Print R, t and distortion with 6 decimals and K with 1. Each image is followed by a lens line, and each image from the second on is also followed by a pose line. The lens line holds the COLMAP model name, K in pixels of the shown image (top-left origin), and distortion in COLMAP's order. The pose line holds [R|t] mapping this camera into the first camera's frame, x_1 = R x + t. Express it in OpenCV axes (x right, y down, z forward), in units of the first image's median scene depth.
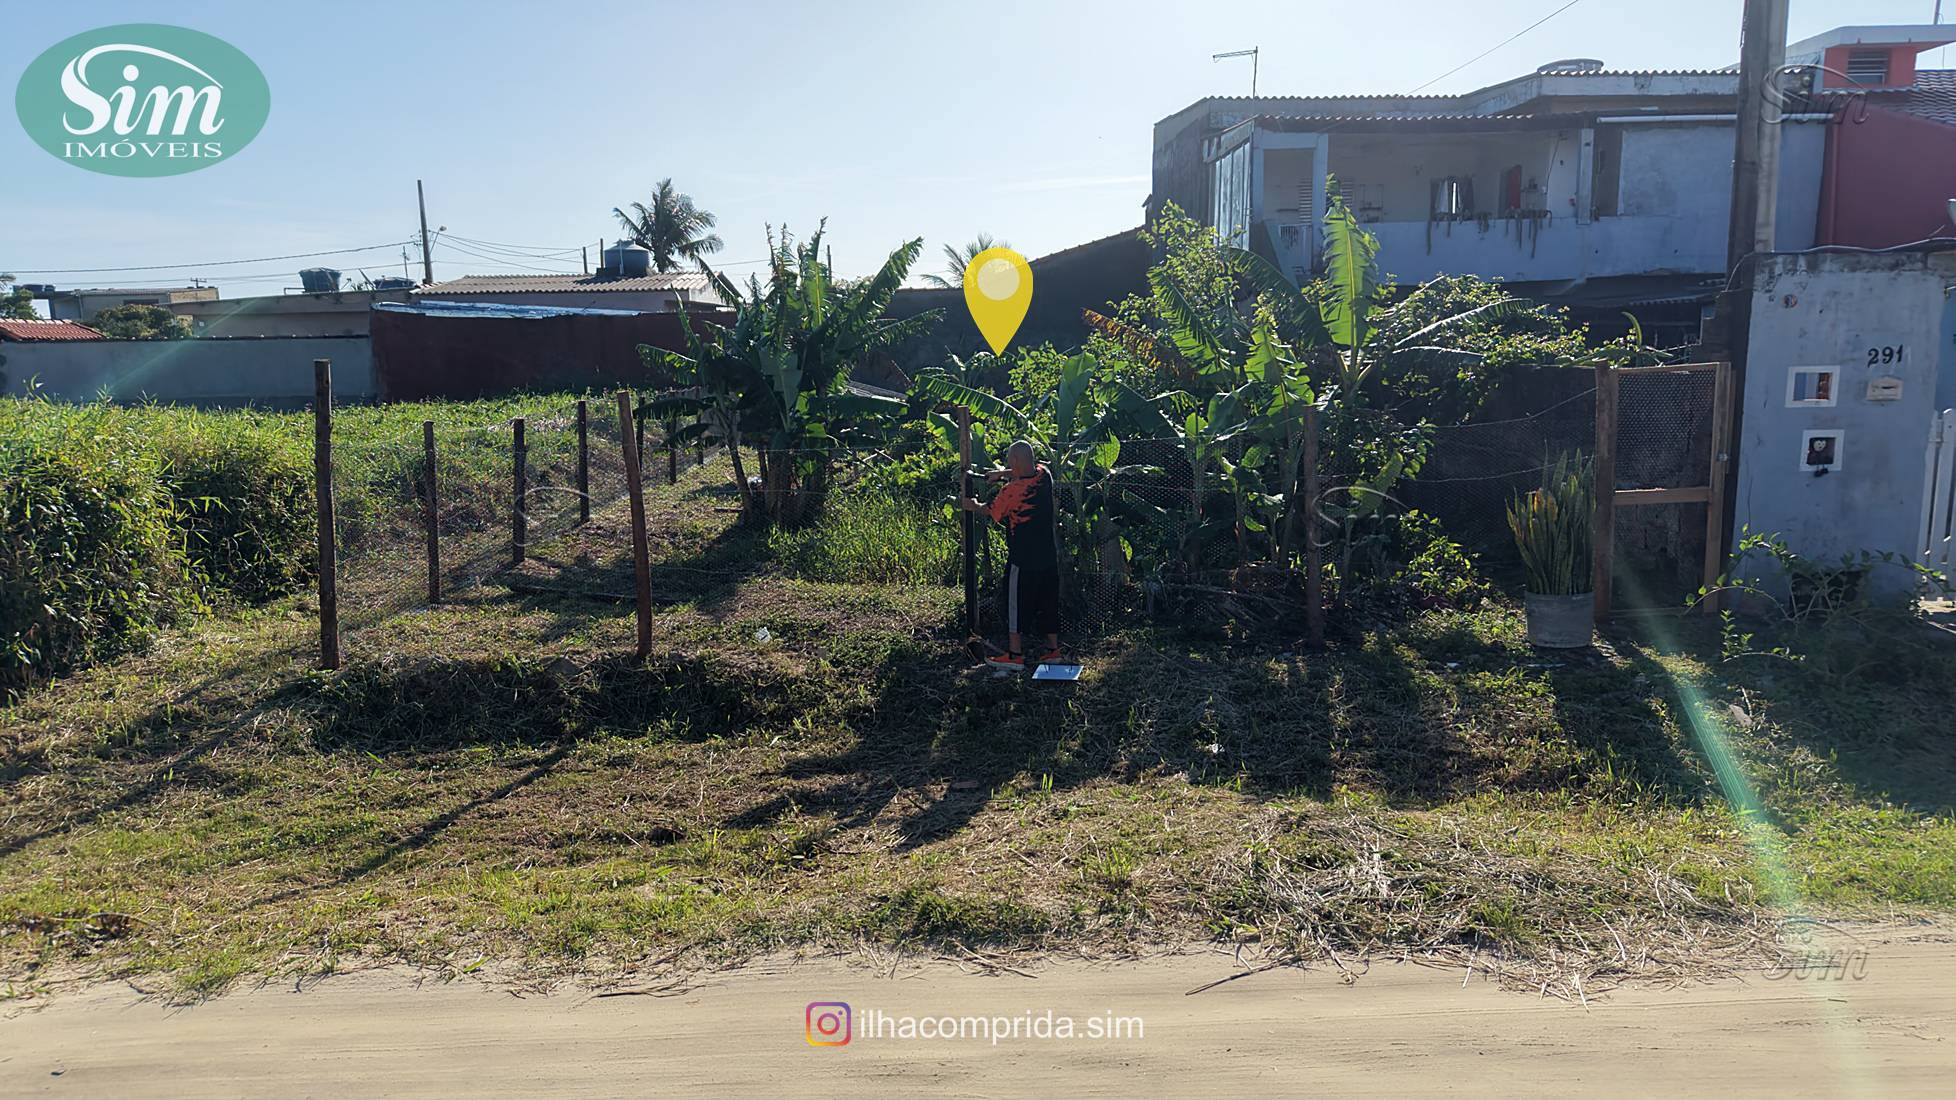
lens RADIAL K [[1308.1, 0, 978.0], [0, 1308.1, 550.0], [0, 0, 1]] dist [0.021038, -0.020477]
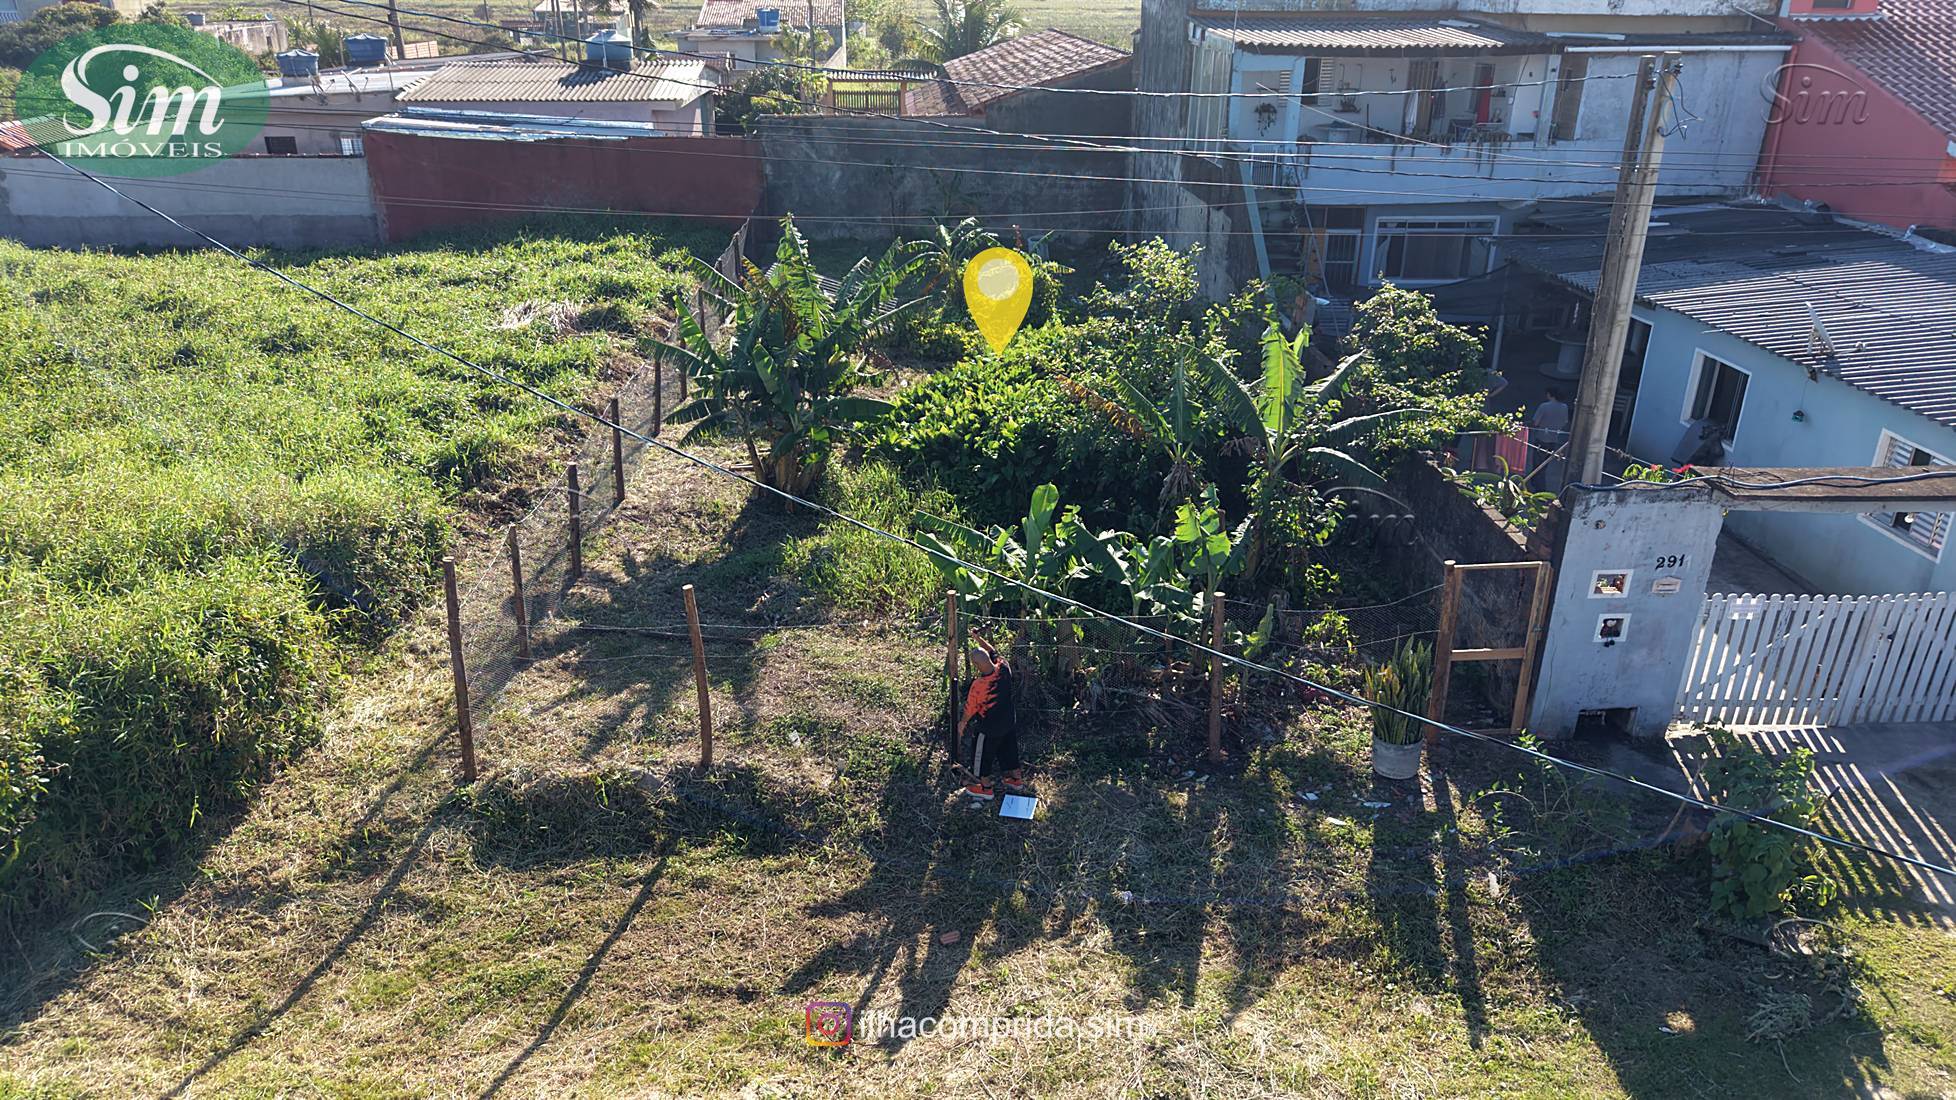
lens RADIAL K [[1308.1, 0, 978.0], [0, 1308.1, 550.0], [0, 0, 1]] dist [0.021038, -0.020477]
pose [[0.999715, 0.015901, 0.017834, -0.008424], [-0.019850, 0.968158, 0.249553, -0.472042], [-0.013298, -0.249836, 0.968197, -0.232649]]
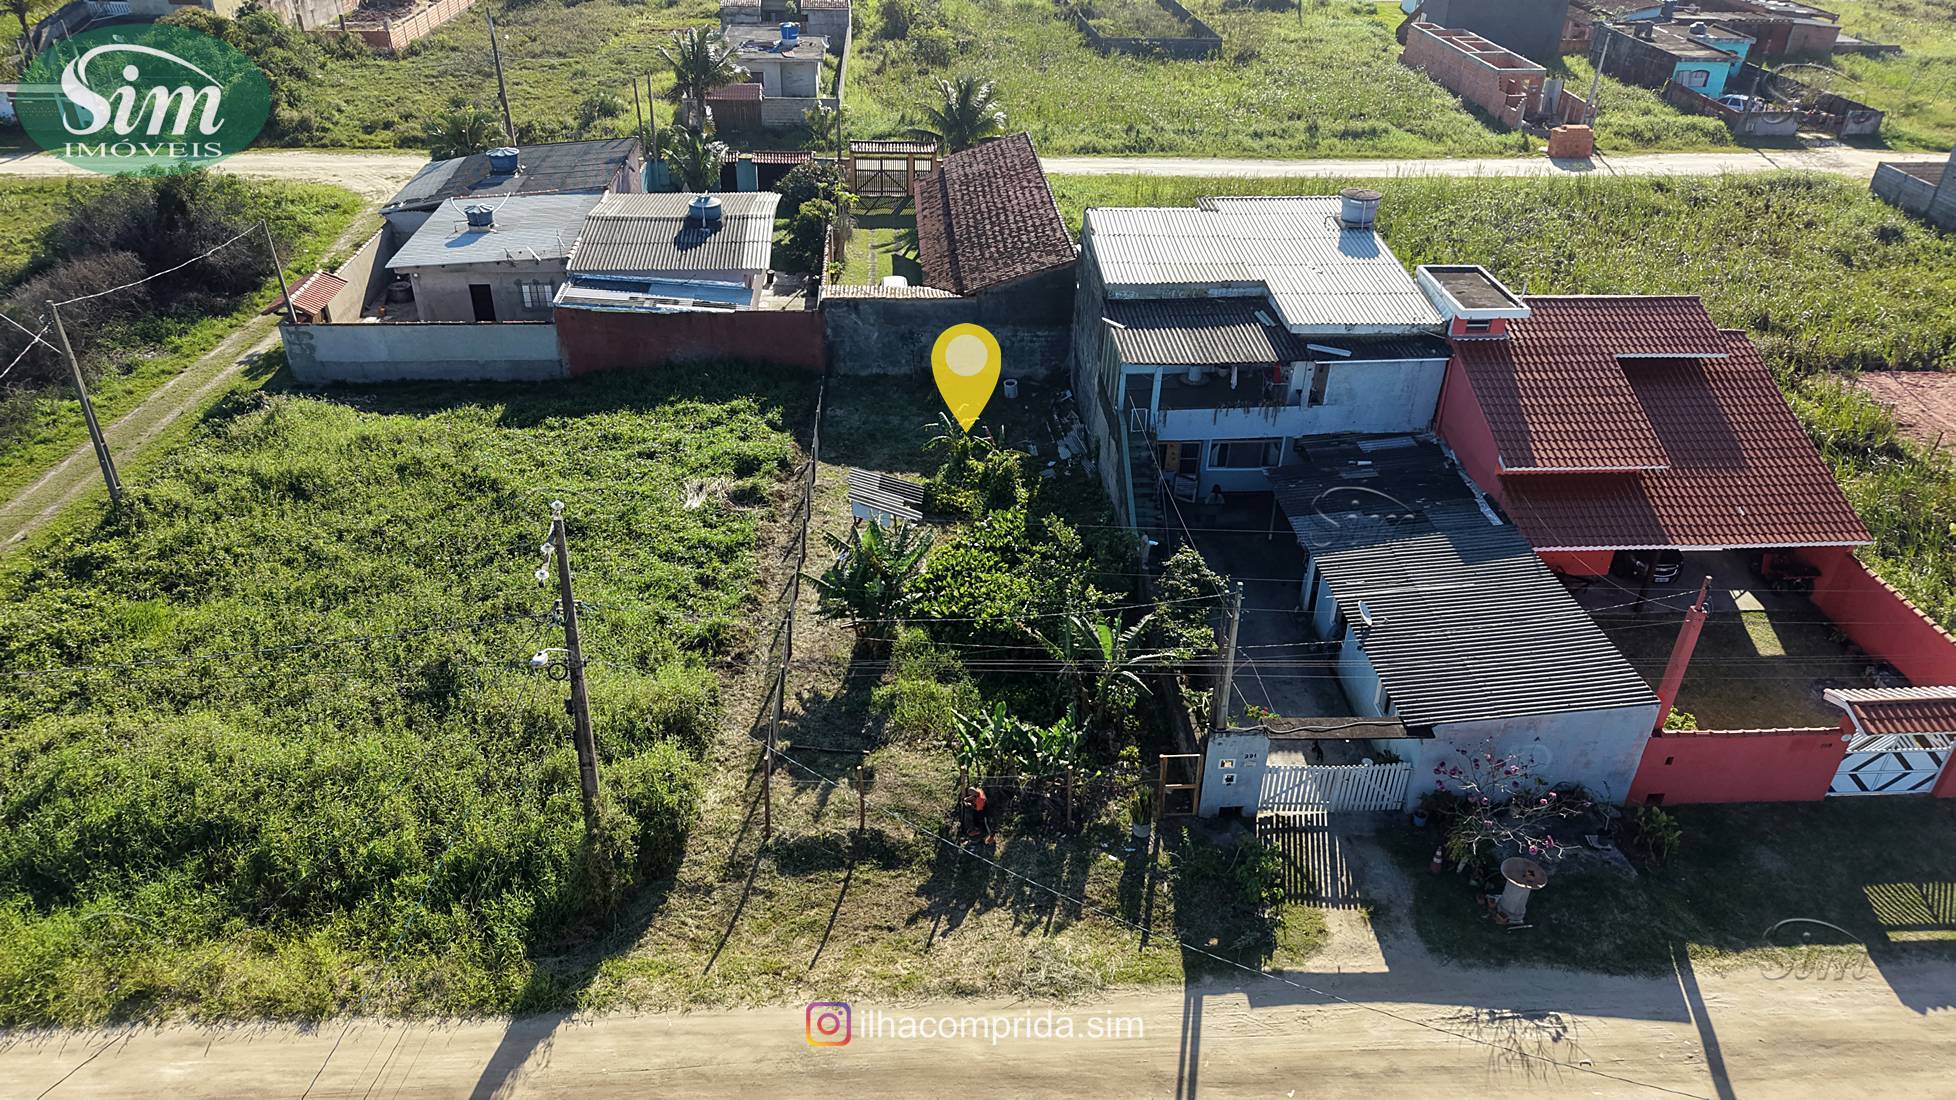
lens RADIAL K [[1297.7, 0, 978.0], [0, 1297.7, 550.0], [0, 0, 1]] dist [0.075221, -0.001200]
pose [[0.999242, 0.020690, 0.032979, -0.090697], [-0.031721, 0.923795, 0.381572, -1.829687], [-0.022571, -0.382329, 0.923751, -1.755353]]
